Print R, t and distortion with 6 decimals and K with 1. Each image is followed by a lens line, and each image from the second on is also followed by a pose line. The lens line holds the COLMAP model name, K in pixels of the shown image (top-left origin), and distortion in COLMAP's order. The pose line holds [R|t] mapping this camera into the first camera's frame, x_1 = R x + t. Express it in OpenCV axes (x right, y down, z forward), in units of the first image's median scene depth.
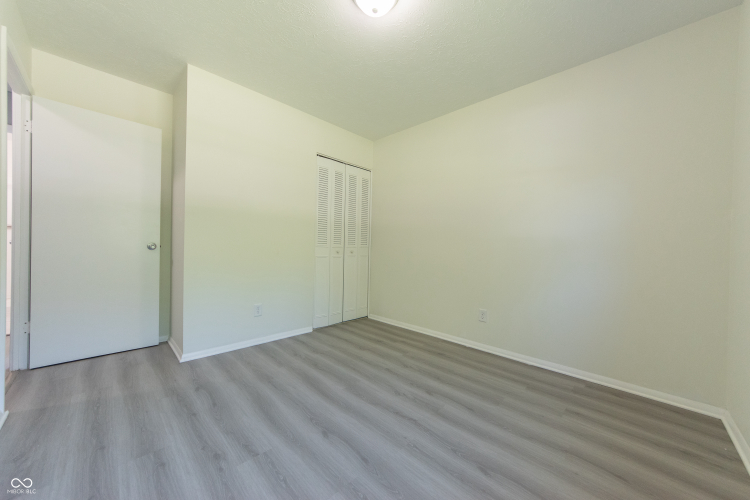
lens RADIAL K [[269.5, 0, 376.8], [0, 269.5, 250.9], [0, 0, 1]] dist [0.000849, -0.000375]
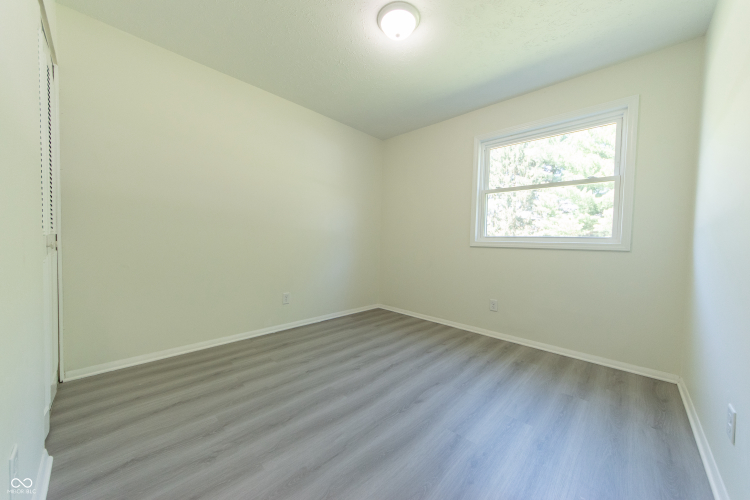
lens RADIAL K [[269.5, 0, 376.8], [0, 269.5, 250.9], [0, 0, 1]] dist [0.000849, -0.000375]
pose [[-0.014832, -0.058093, 0.998201, -0.847532], [-0.012085, 0.998248, 0.057916, -0.029429], [-0.999817, -0.011204, -0.015508, 0.770663]]
